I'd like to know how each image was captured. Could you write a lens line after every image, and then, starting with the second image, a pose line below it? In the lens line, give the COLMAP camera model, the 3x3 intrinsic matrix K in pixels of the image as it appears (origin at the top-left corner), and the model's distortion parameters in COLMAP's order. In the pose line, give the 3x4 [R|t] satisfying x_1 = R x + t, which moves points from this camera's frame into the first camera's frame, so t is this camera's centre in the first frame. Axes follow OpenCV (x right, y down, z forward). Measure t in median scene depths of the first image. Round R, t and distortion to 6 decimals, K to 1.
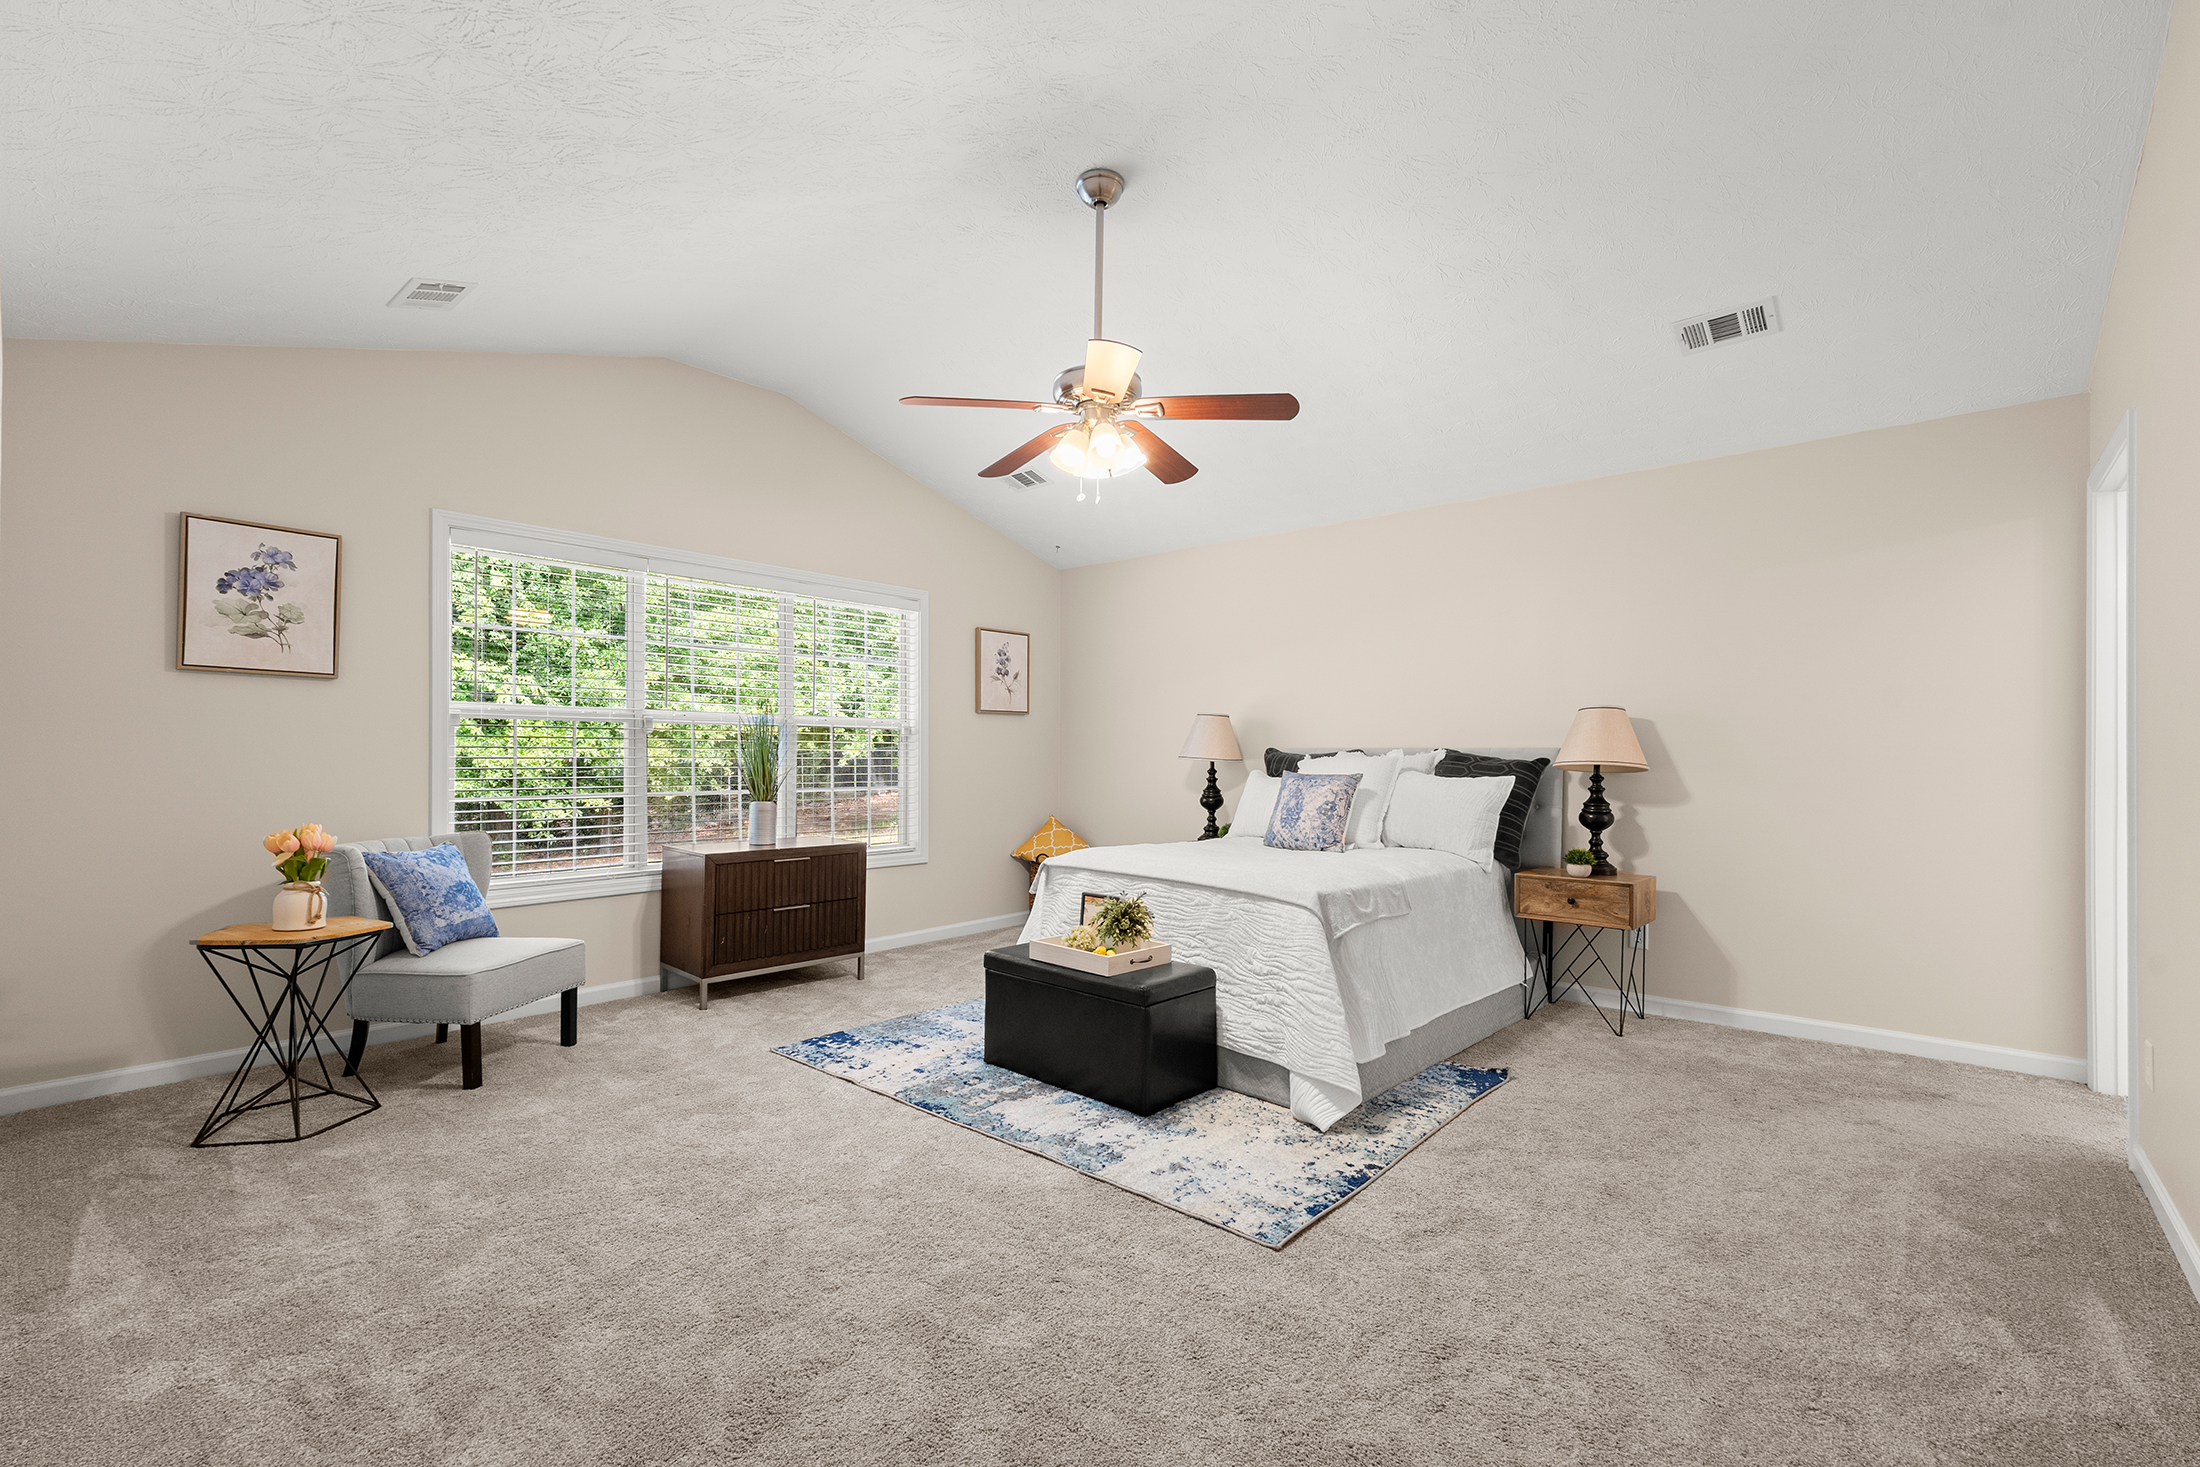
lens RADIAL K [[915.6, 0, 1095.9], [0, 915.6, 735.8], [0, 0, 1]] dist [-0.001383, -0.000571]
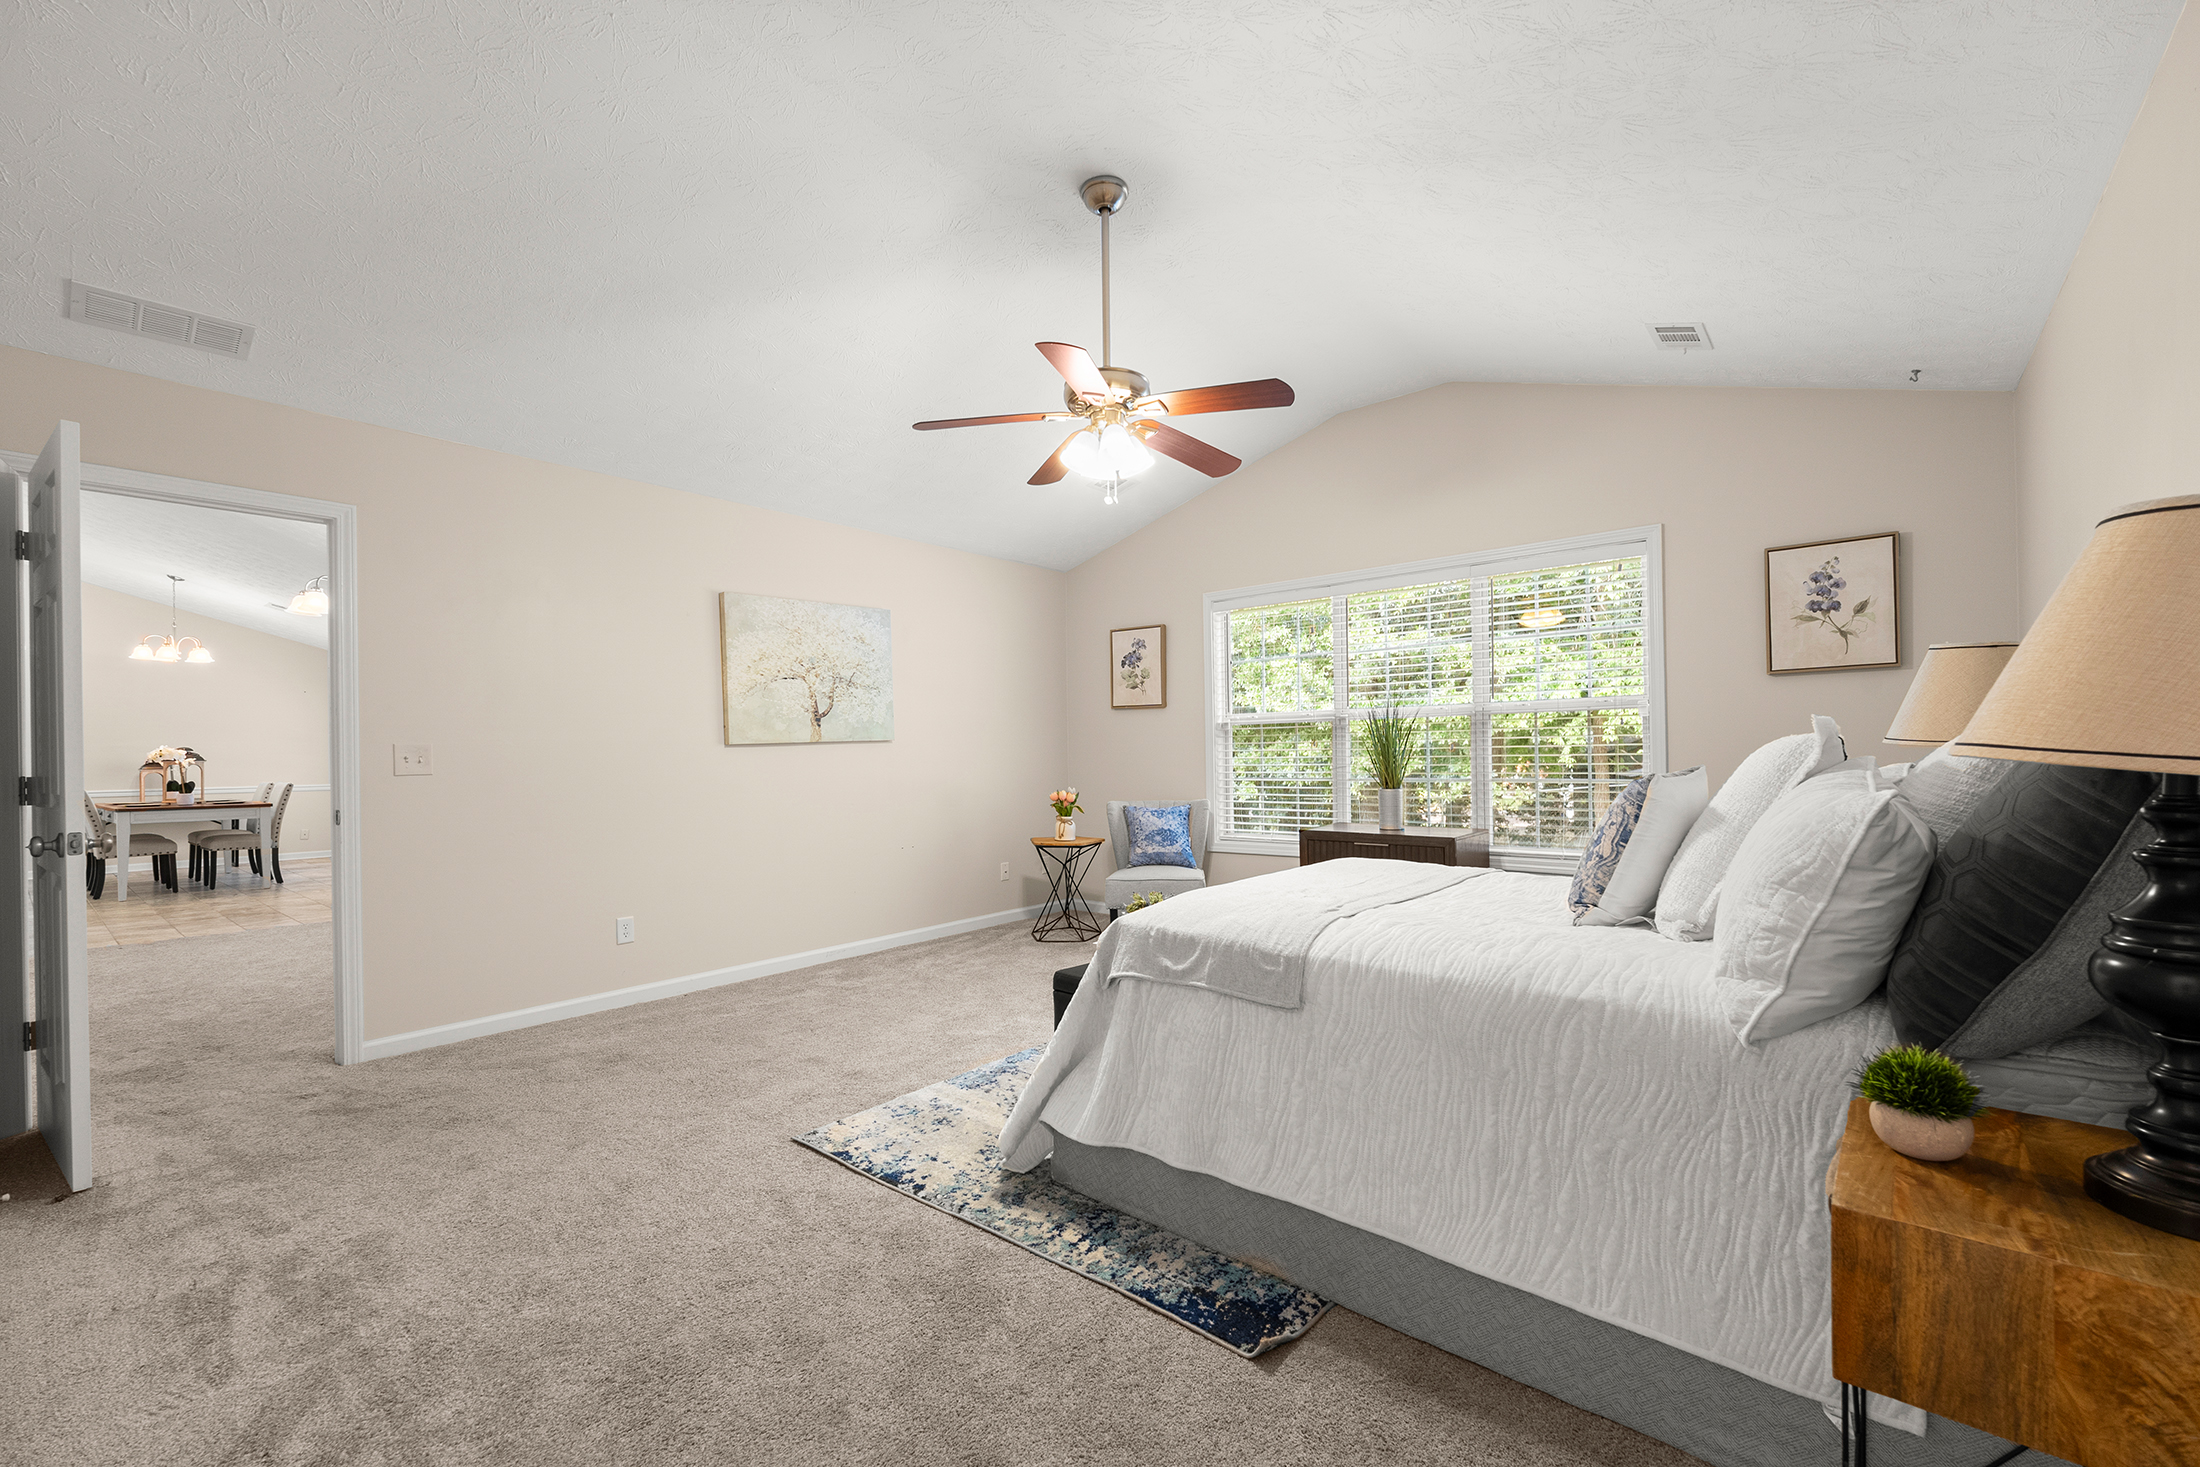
lens RADIAL K [[878.7, 0, 1100.0], [0, 878.7, 733.5], [0, 0, 1]] dist [-0.001272, -0.000160]
pose [[0.059246, -0.027905, -0.997853, 0.873442], [0.039723, 0.998883, -0.025576, 0.027556], [0.997453, -0.038123, 0.060288, 0.823247]]
